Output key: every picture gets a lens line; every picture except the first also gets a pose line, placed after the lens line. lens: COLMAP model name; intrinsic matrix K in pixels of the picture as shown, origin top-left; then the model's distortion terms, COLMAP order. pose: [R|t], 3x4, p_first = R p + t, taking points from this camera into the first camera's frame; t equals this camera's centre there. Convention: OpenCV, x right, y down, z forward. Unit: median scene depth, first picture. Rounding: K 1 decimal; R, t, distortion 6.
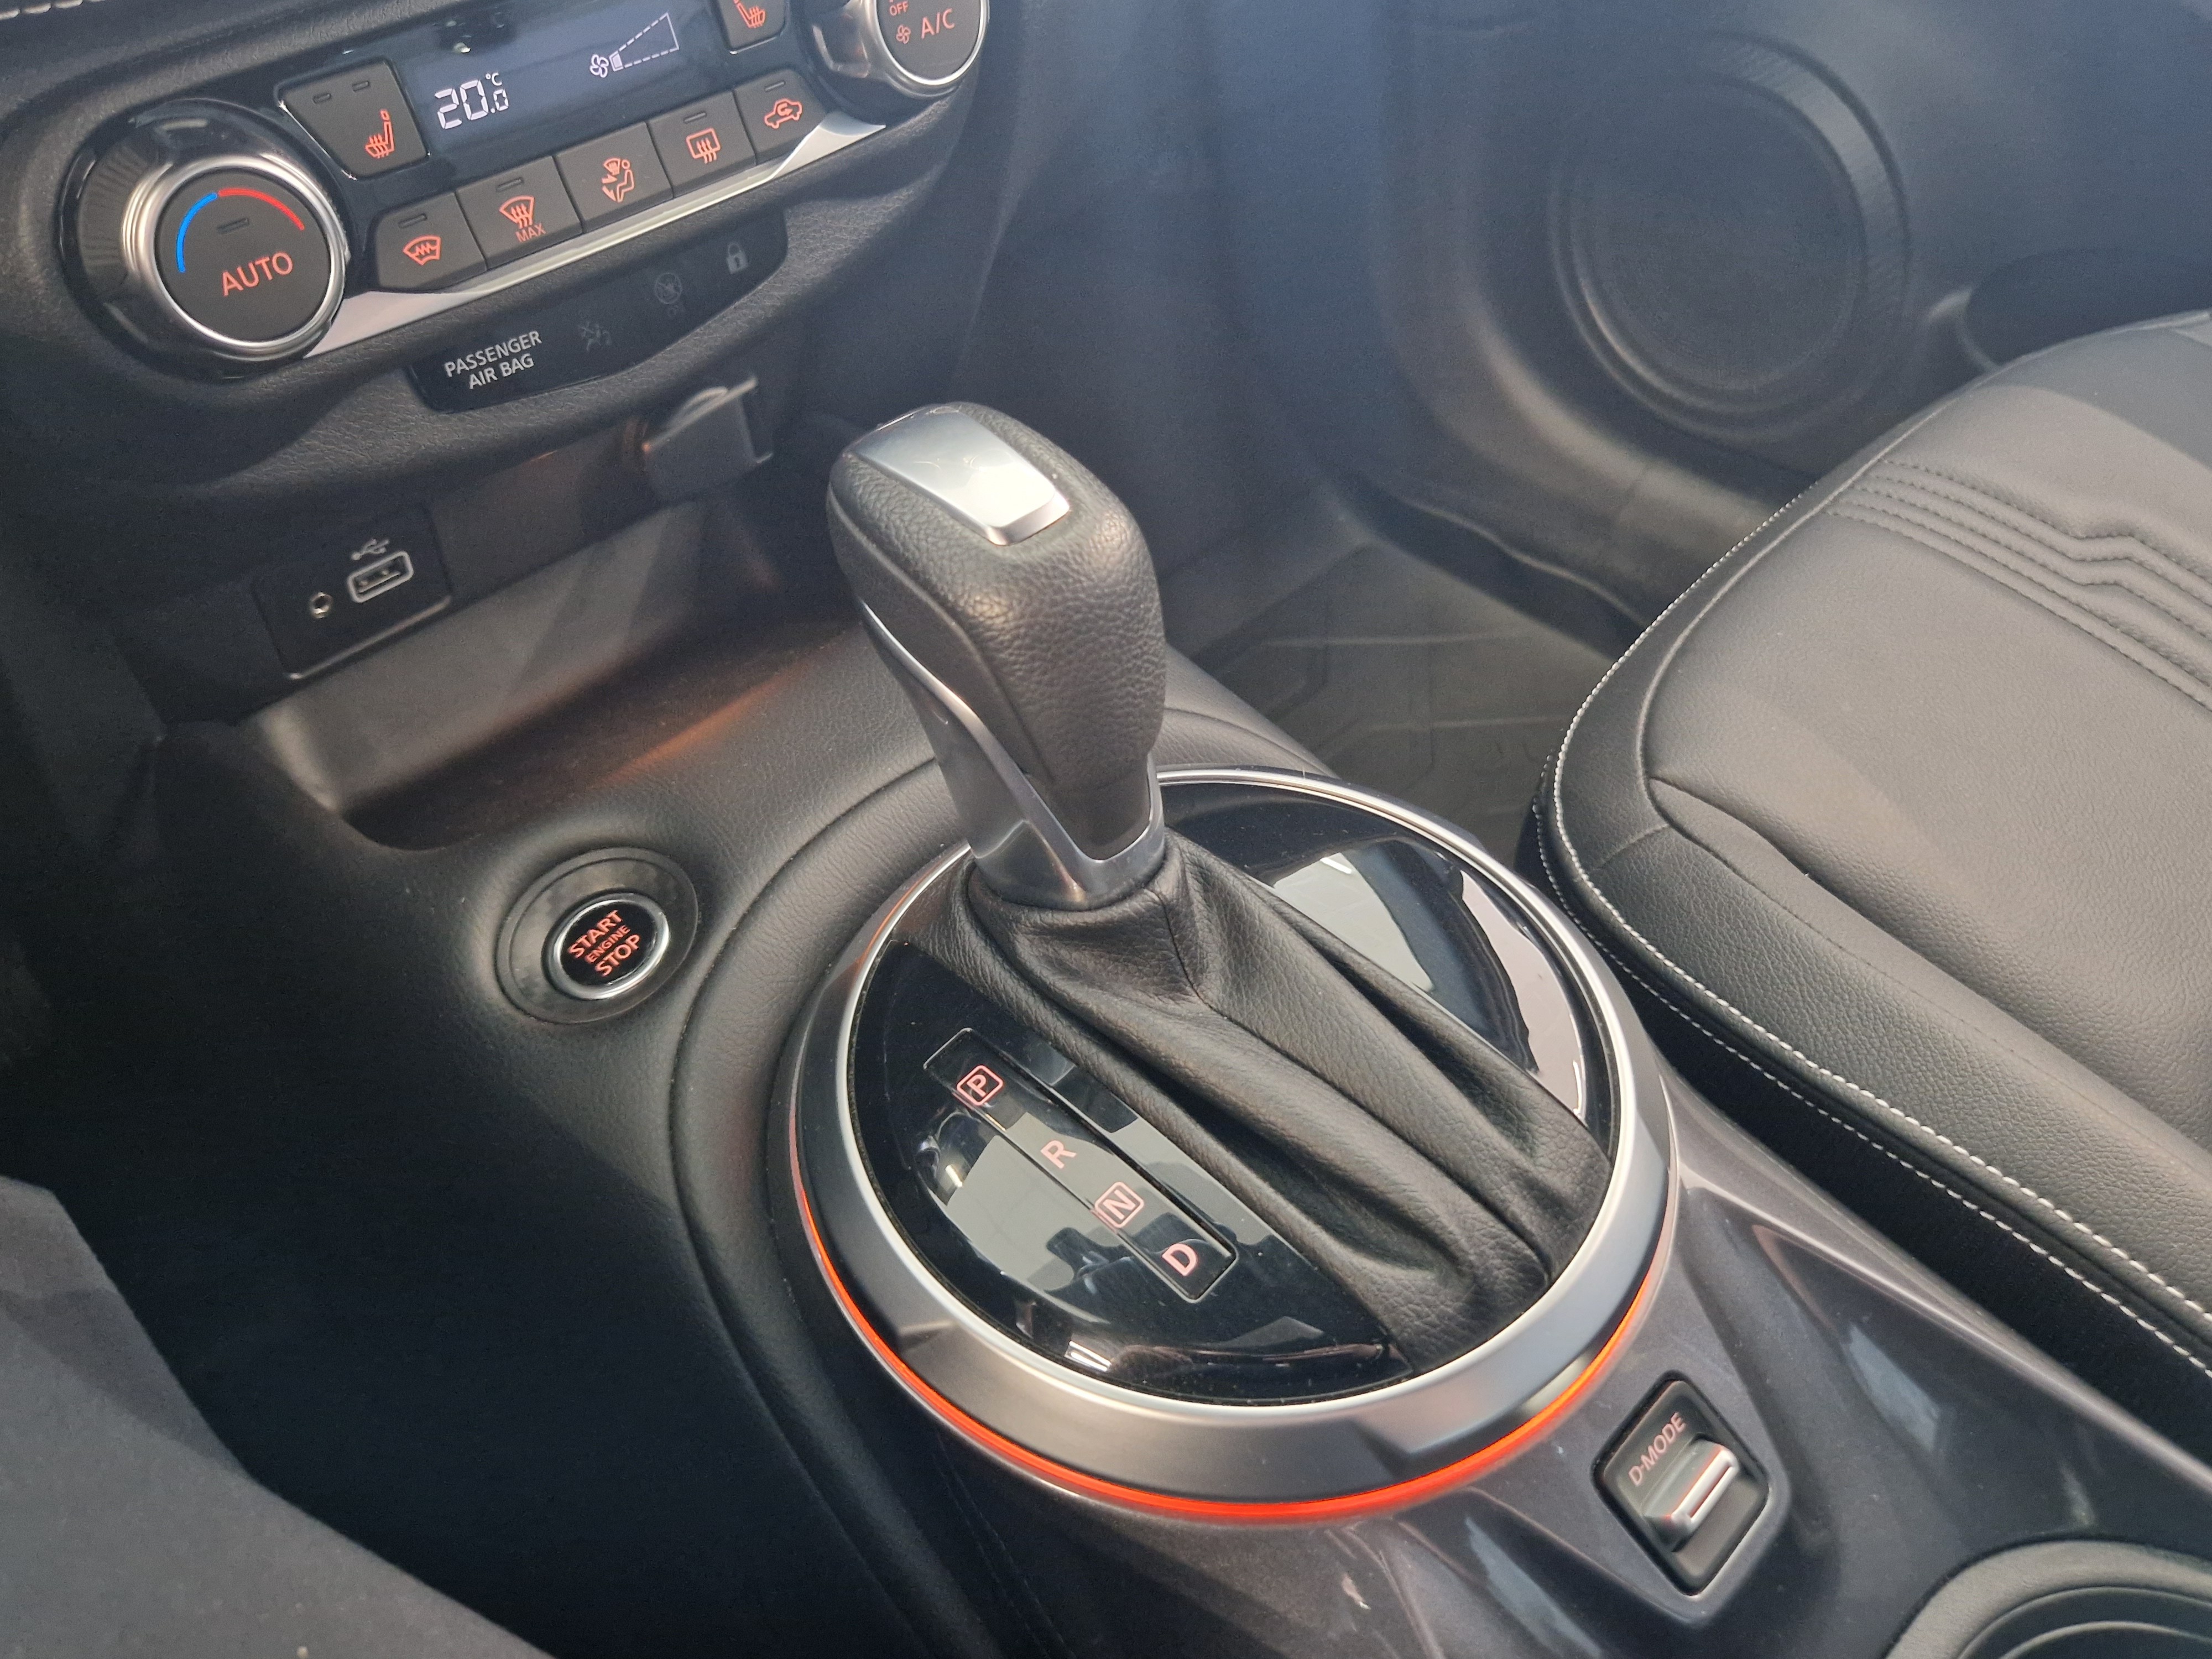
lens RADIAL K [[1654.2, 0, 1106.0], [0, 1654.2, 829.5], [0, 0, 1]] dist [0.000989, -0.010679]
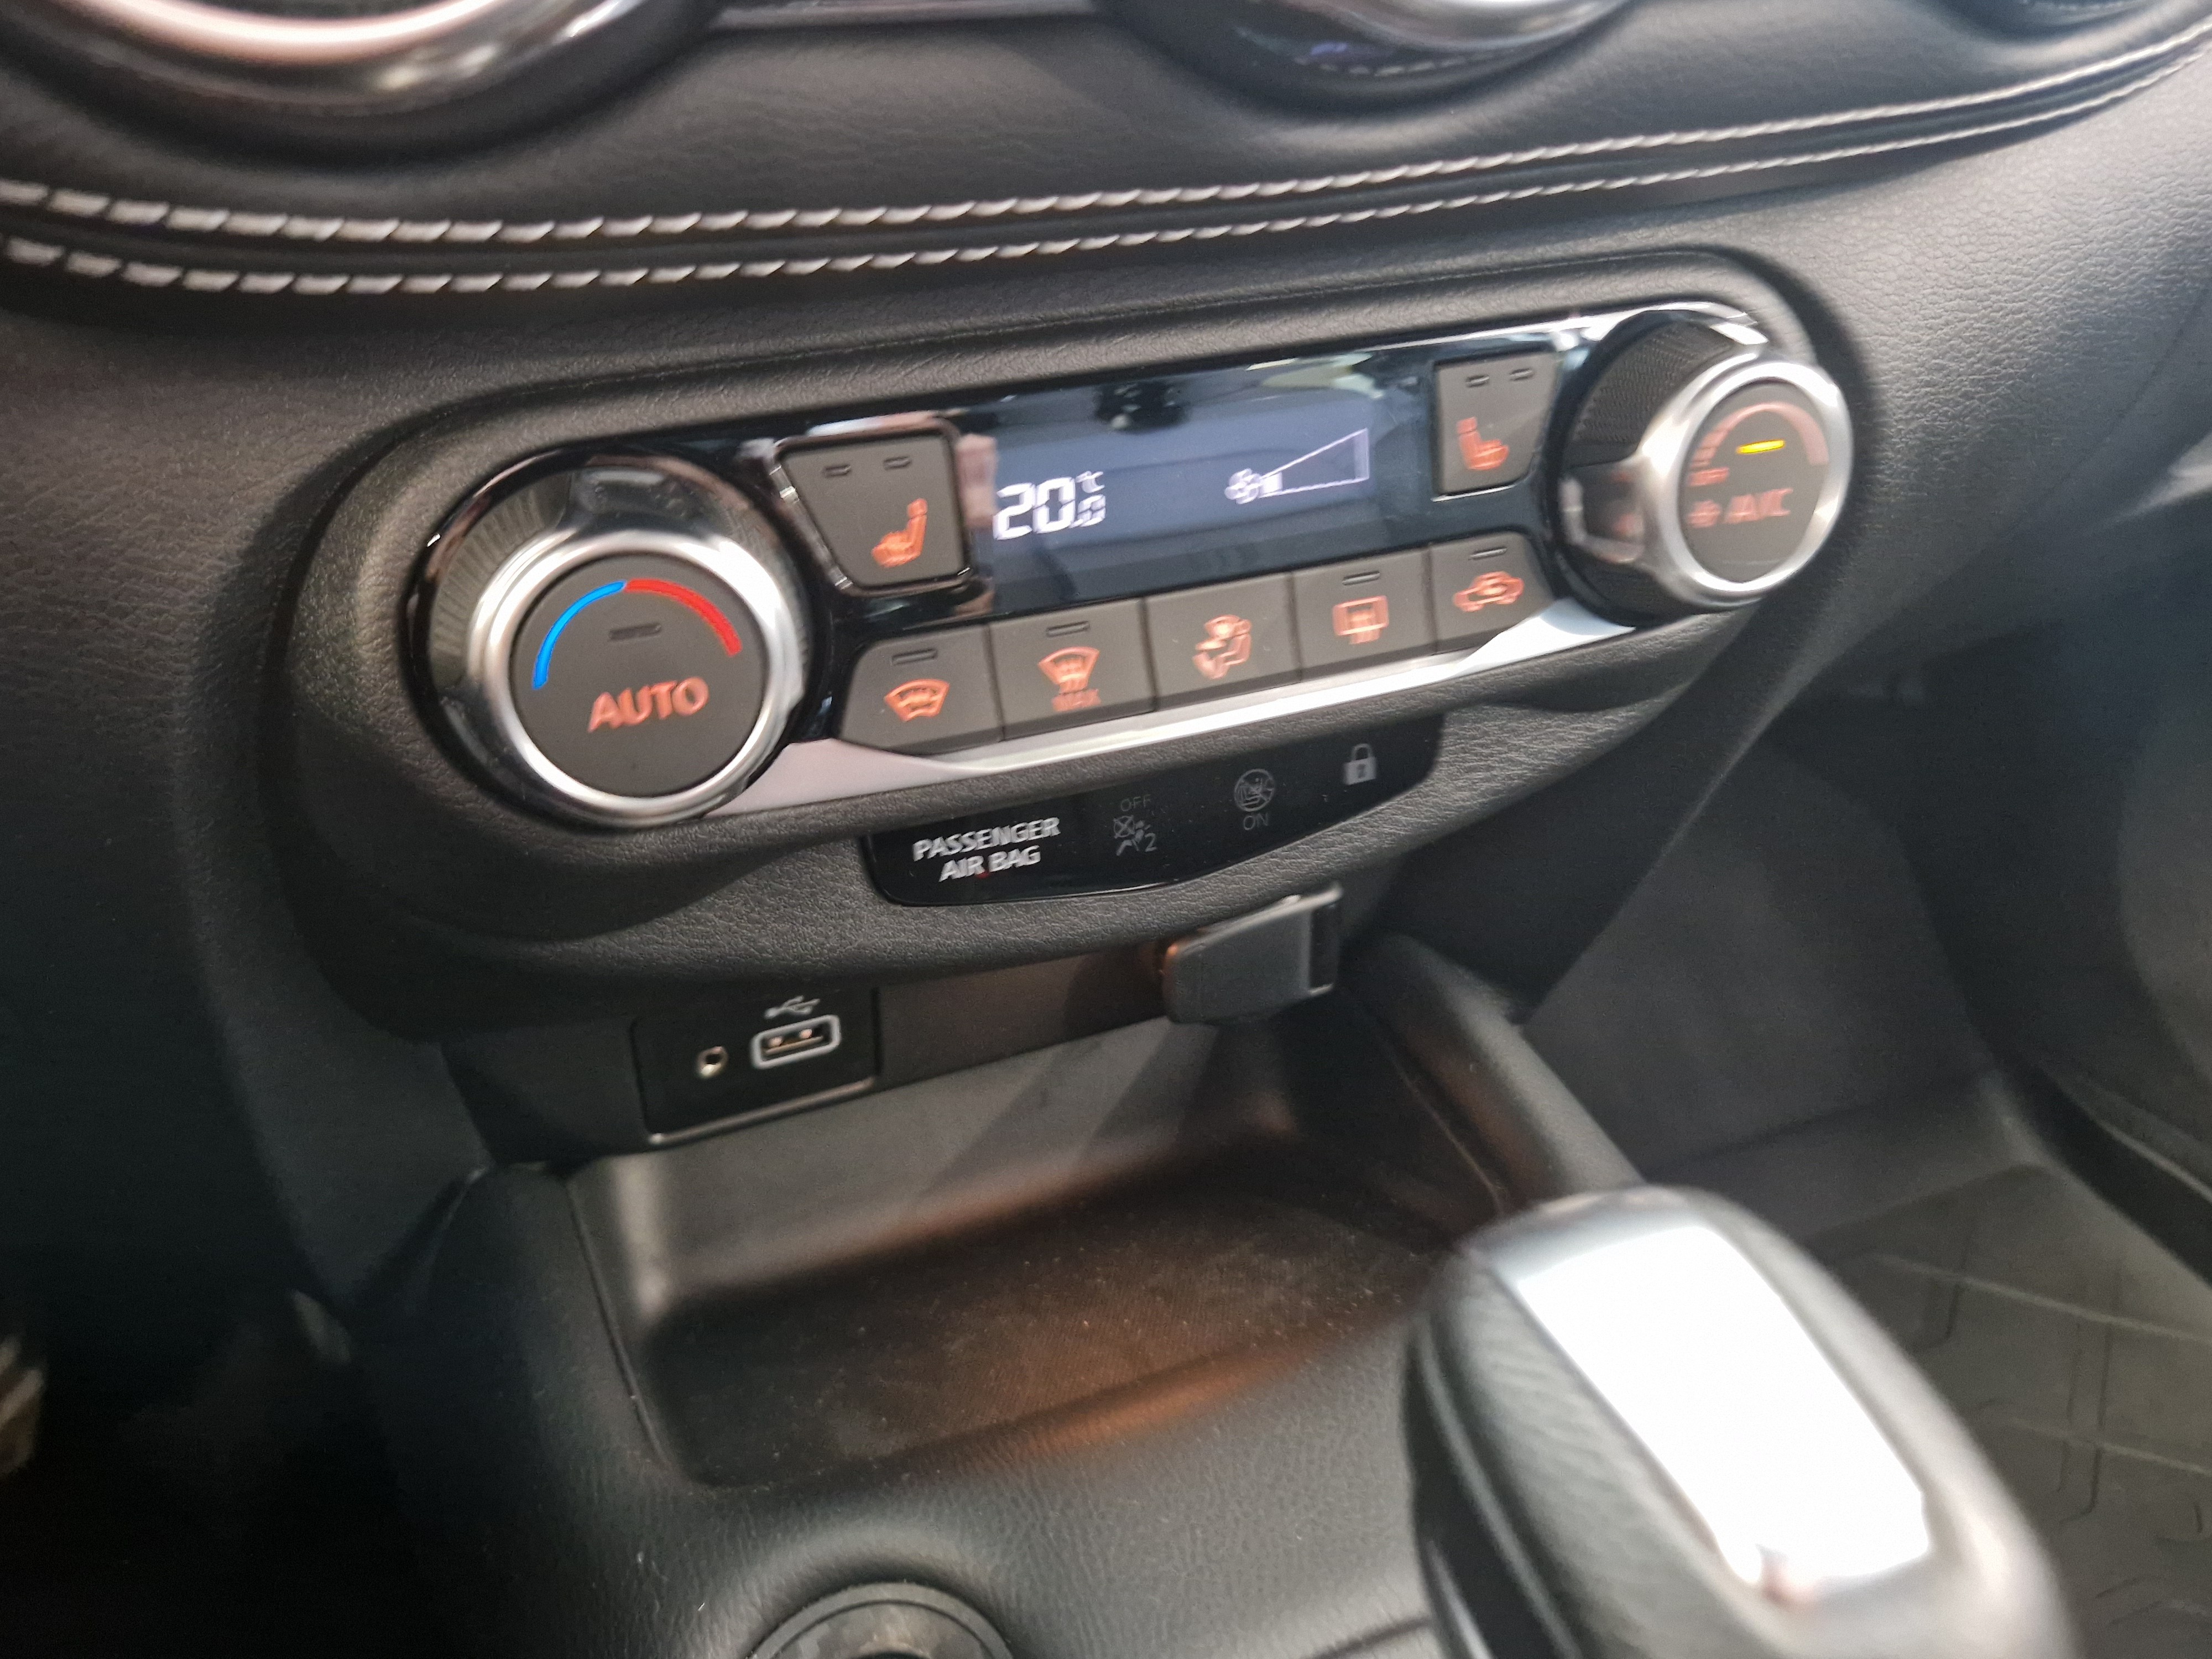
lens RADIAL K [[1685.9, 0, 1105.9], [0, 1685.9, 872.4], [0, 0, 1]] dist [0.014881, -0.007769]
pose [[0.922534, 0.229622, -0.310168, -0.102790], [-0.287095, 0.945444, -0.153983, -0.180722], [0.257889, 0.231103, 0.938128, 0.355078]]
